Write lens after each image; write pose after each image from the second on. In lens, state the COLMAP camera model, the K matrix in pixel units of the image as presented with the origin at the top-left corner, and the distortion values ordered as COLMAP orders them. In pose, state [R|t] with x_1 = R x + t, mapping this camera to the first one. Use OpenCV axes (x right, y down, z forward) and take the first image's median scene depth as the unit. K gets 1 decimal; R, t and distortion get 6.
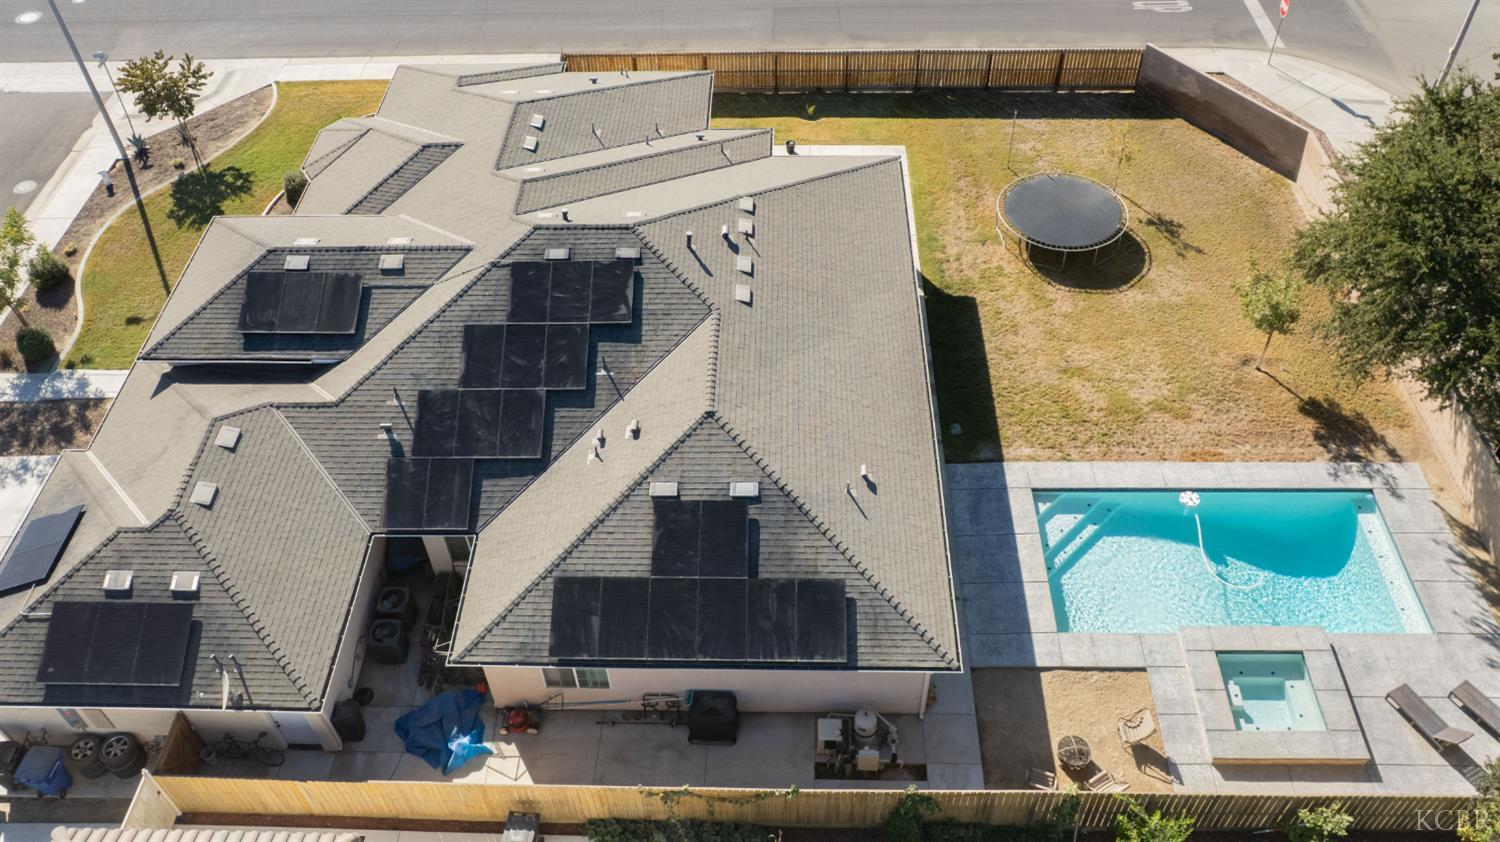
lens RADIAL K [[1121.9, 0, 729.3], [0, 1121.9, 420.8], [0, 0, 1]] dist [0.001842, -0.080037]
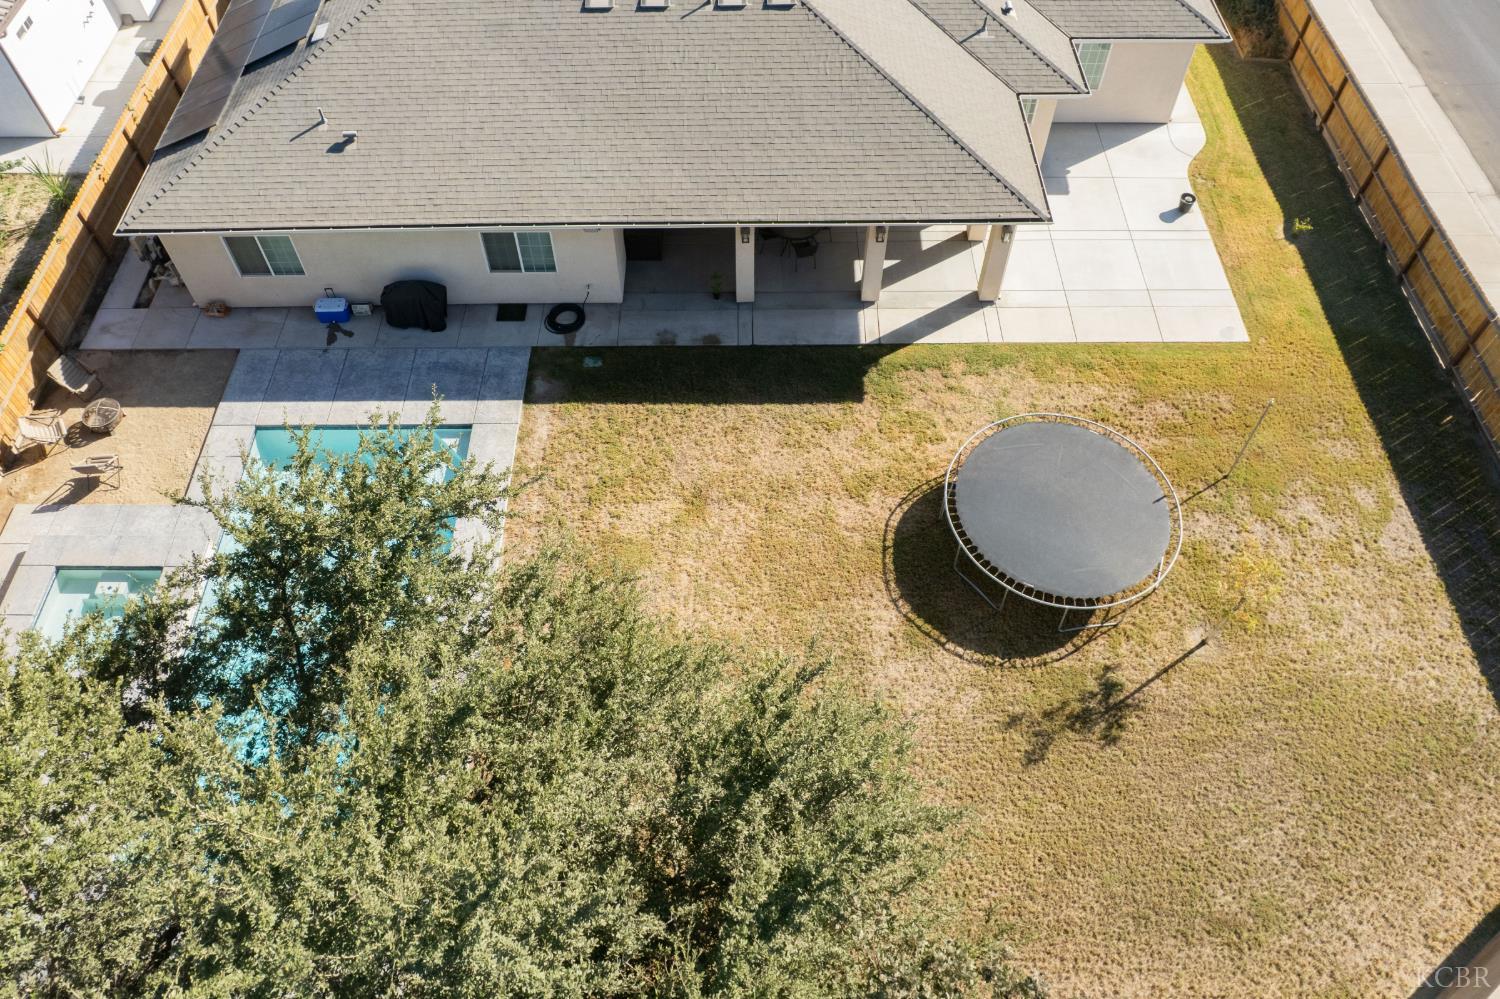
lens RADIAL K [[1037.3, 0, 748.6], [0, 1037.3, 461.0], [0, 0, 1]] dist [-0.028174, 0.002470]
pose [[0.037873, 0.824955, -0.563928, 0.662597], [-0.722787, 0.412302, 0.554605, -0.434351], [0.690033, 0.386595, 0.611882, 0.679438]]
